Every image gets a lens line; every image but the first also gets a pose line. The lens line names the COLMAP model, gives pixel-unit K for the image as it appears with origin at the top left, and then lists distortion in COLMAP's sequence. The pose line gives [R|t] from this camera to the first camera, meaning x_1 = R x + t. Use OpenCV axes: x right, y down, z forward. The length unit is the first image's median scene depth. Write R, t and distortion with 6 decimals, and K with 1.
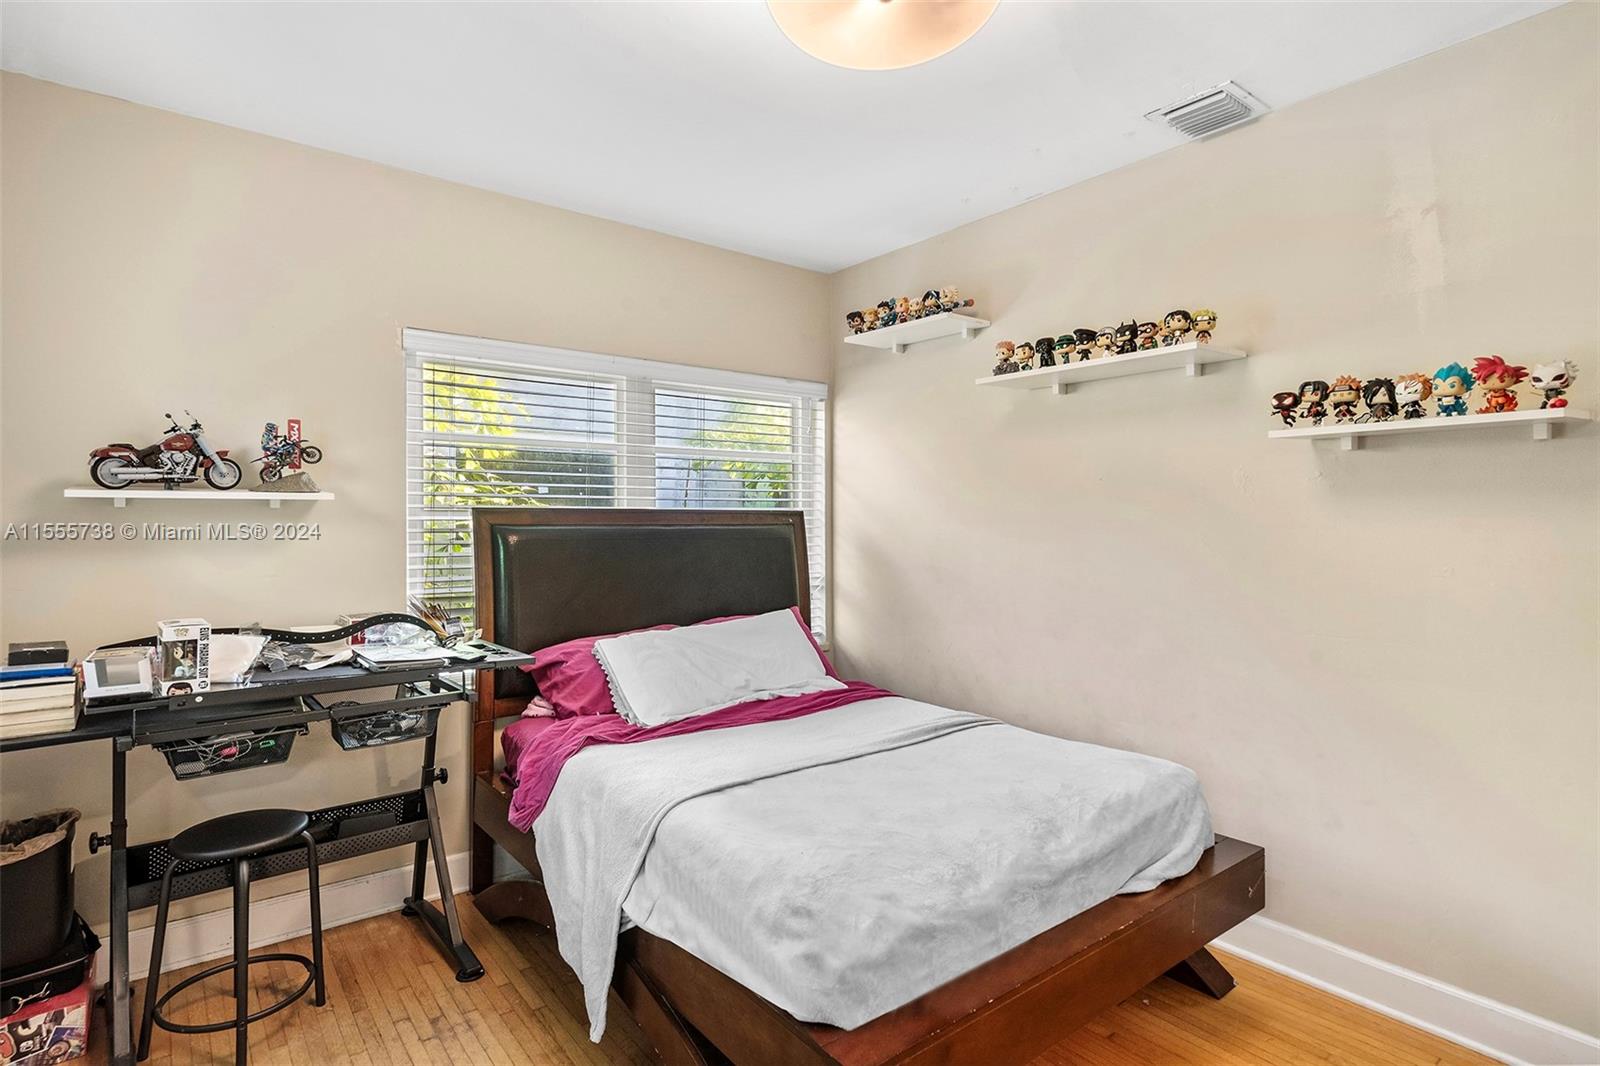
lens RADIAL K [[834.2, 0, 803.0], [0, 834.2, 526.4], [0, 0, 1]] dist [0.017827, 0.000176]
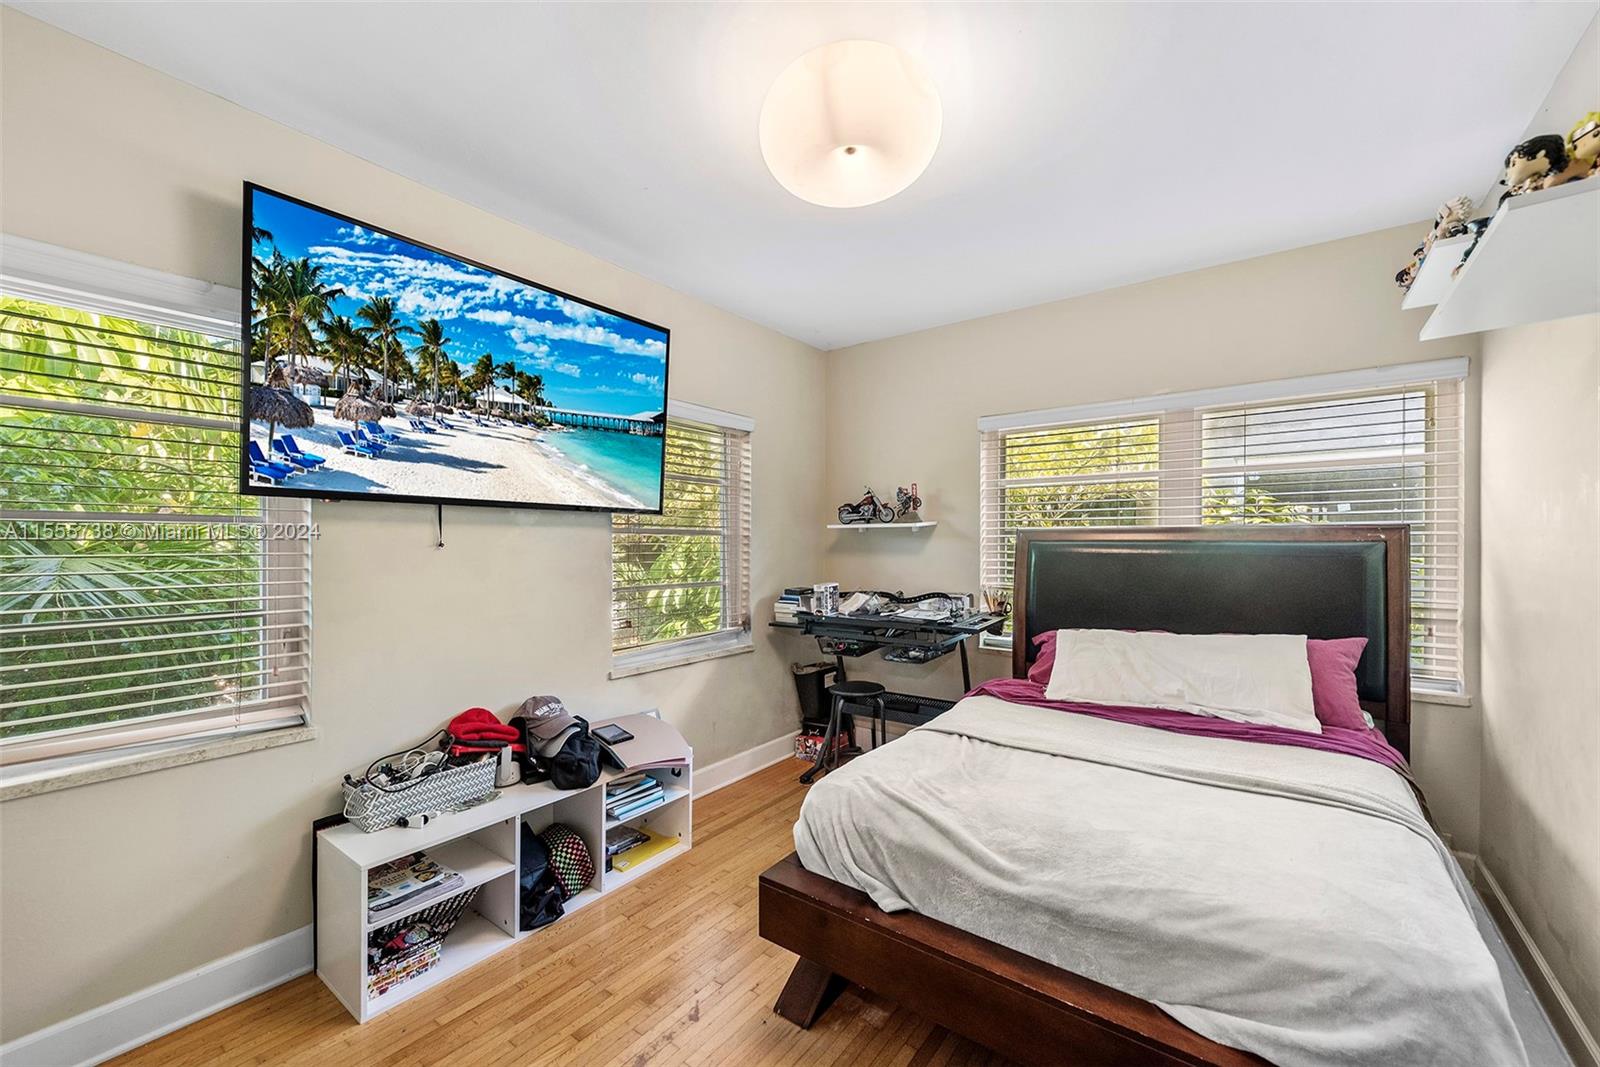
lens RADIAL K [[634.7, 0, 802.8], [0, 634.7, 539.6], [0, 0, 1]] dist [0.010747, -0.001534]
pose [[0.251552, -0.000531, -0.967844, 0.725519], [-0.004375, 0.999989, -0.001685, -0.000052], [0.967834, 0.004658, 0.251547, 0.430627]]
